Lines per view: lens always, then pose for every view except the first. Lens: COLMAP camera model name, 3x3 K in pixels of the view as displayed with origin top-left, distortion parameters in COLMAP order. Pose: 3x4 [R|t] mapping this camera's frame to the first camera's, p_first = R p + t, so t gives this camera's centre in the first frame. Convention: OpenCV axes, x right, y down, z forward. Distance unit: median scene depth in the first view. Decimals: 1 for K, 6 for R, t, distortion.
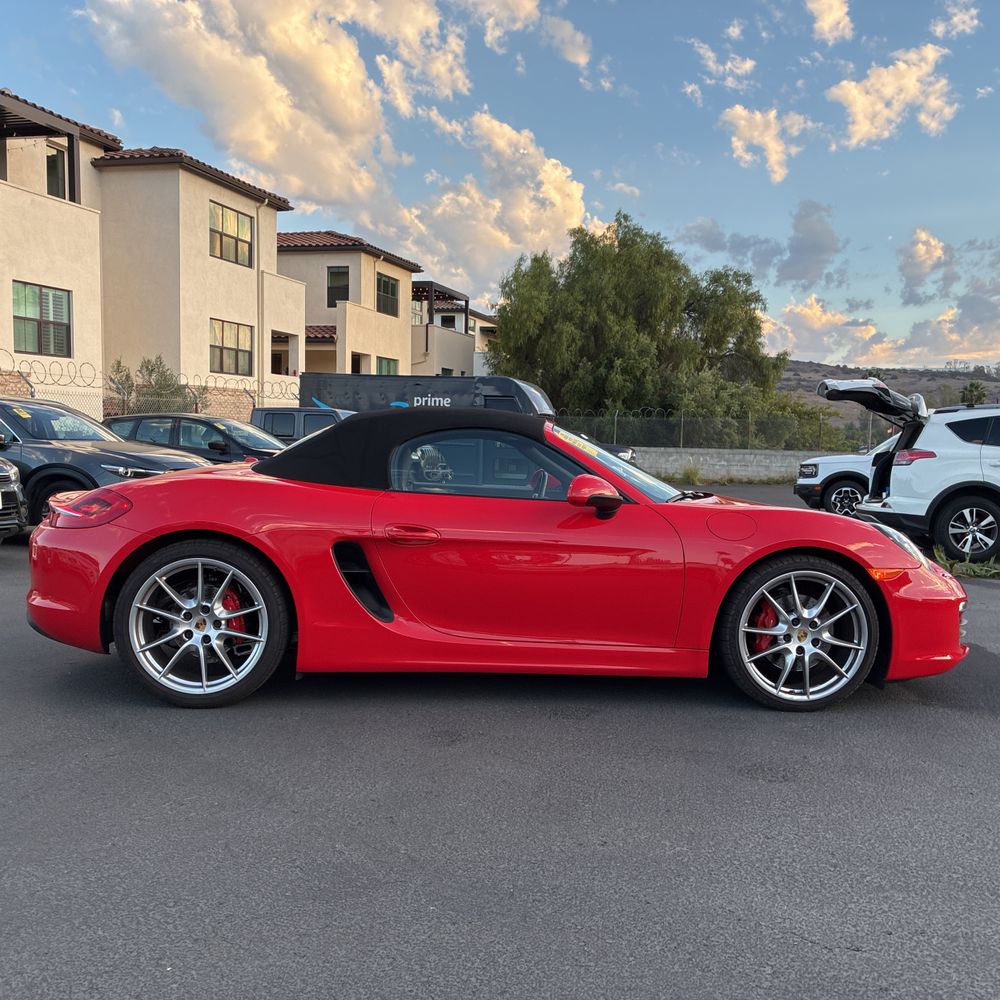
lens RADIAL K [[1026.2, 0, 519.5], [0, 1026.2, 506.5], [0, 0, 1]] dist [0.014238, 0.000000]
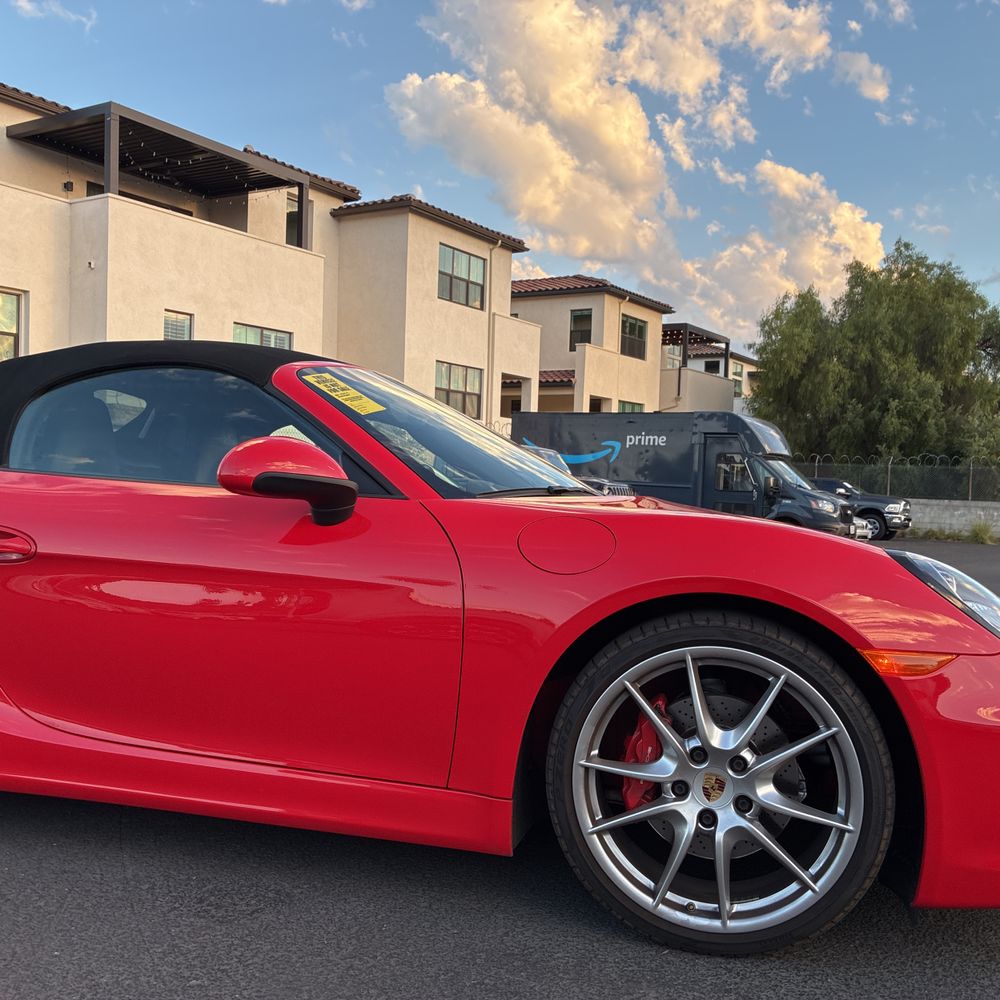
lens RADIAL K [[1026.2, 0, 499.5], [0, 1026.2, 490.2], [0, 0, 1]] dist [0.014238, 0.000000]
pose [[0.955648, 0.011537, -0.294286, 0.052304], [-0.031962, 0.997393, -0.064693, 0.004256], [0.292772, 0.071230, 0.953525, 0.085772]]
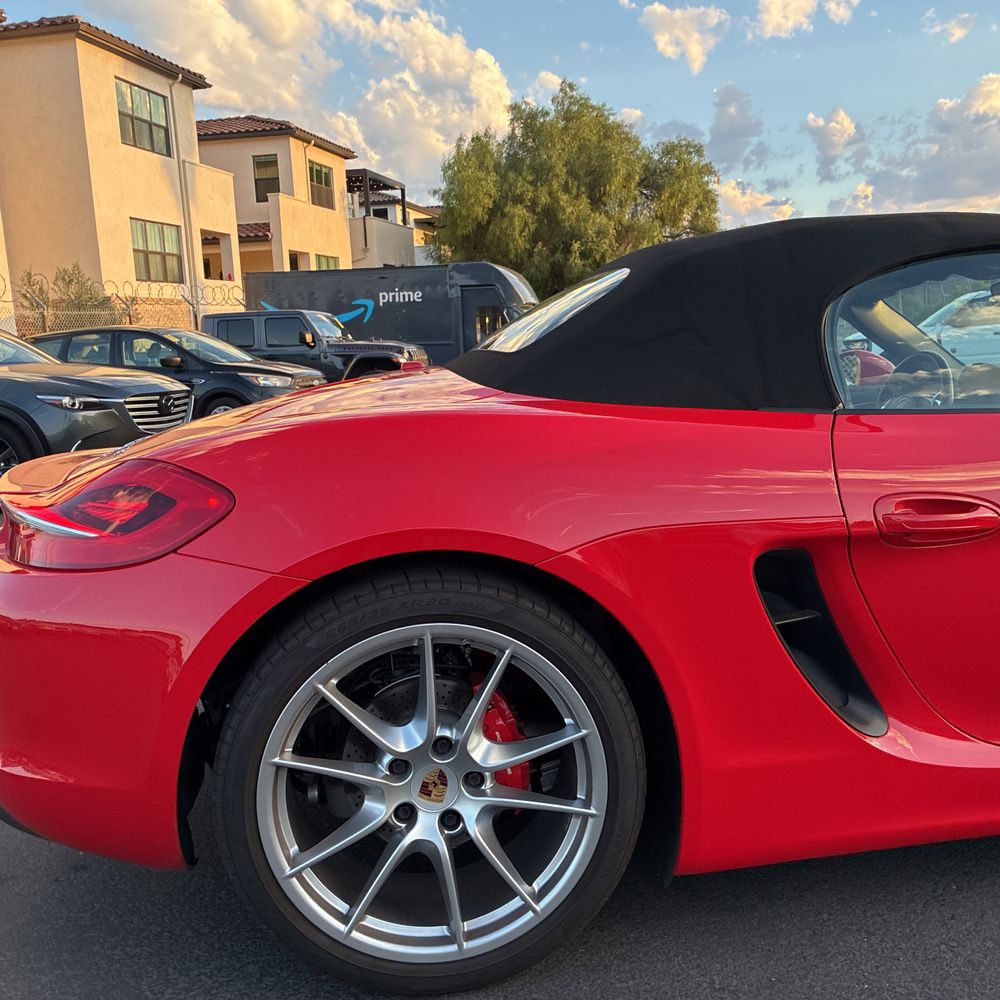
lens RADIAL K [[1026.2, 0, 515.4], [0, 1026.2, 498.1], [0, 0, 1]] dist [0.014238, 0.000000]
pose [[0.995510, -0.074894, 0.057877, -0.046414], [0.069433, 0.993407, 0.091218, -0.004458], [-0.064328, -0.086790, 0.994148, 0.097466]]
